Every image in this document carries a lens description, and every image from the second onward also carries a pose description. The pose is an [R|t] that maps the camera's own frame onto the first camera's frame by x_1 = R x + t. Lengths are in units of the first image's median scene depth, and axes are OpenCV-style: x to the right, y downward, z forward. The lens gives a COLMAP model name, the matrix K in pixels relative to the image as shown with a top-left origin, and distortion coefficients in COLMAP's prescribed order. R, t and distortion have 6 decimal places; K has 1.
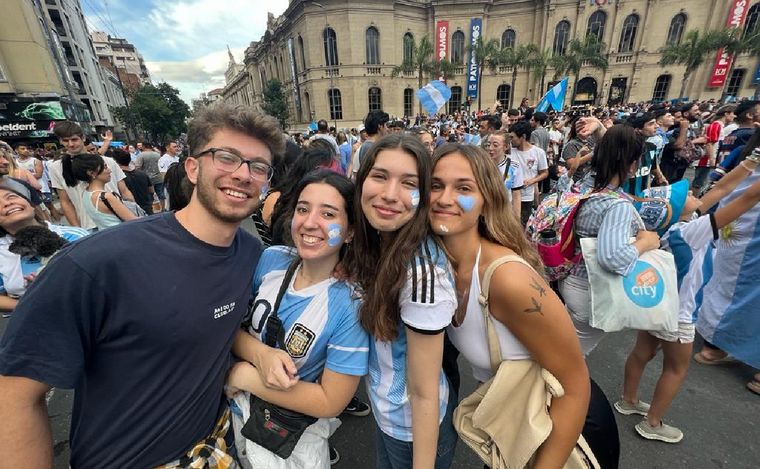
lens RADIAL K [[313.6, 0, 380.7], [0, 313.6, 236.3], [0, 0, 1]] dist [0.000453, 0.000344]
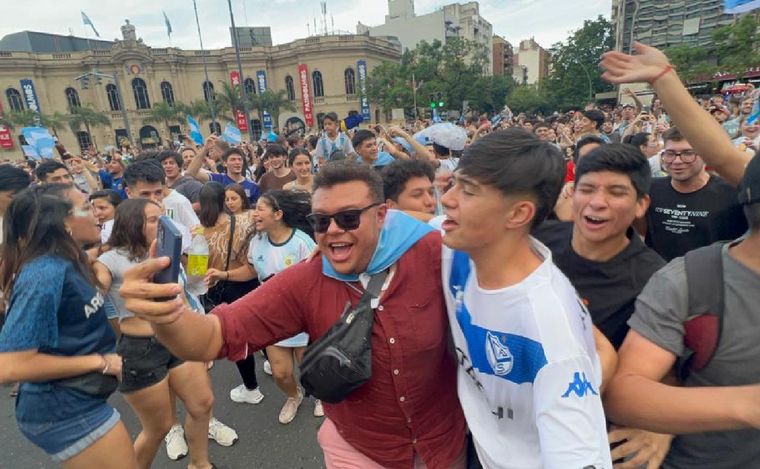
lens RADIAL K [[397.2, 0, 379.0], [0, 397.2, 228.9], [0, 0, 1]] dist [0.001912, -0.001090]
pose [[0.891164, -0.135524, 0.432967, 0.736612], [0.195308, 0.975982, -0.096504, 0.219933], [-0.409489, 0.170563, 0.896229, -0.710739]]
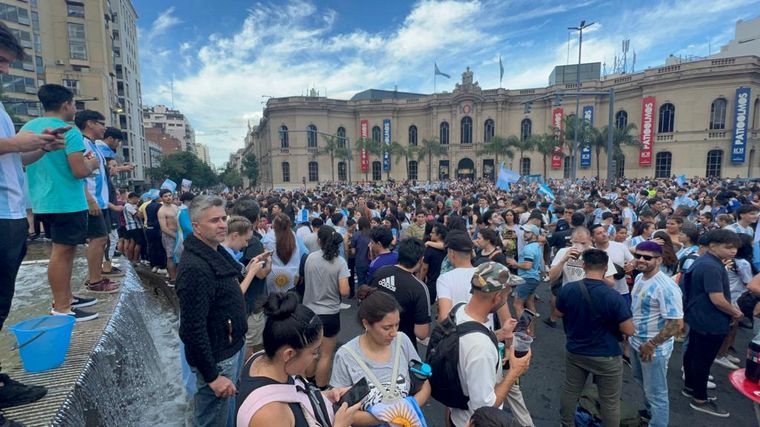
lens RADIAL K [[352.0, 0, 380.4], [0, 352.0, 210.0], [0, 0, 1]] dist [-0.000959, 0.001198]
pose [[0.992126, 0.041036, -0.118334, 0.477863], [-0.069838, 0.965543, -0.250698, 0.120447], [0.103969, 0.256988, 0.960806, -0.451874]]
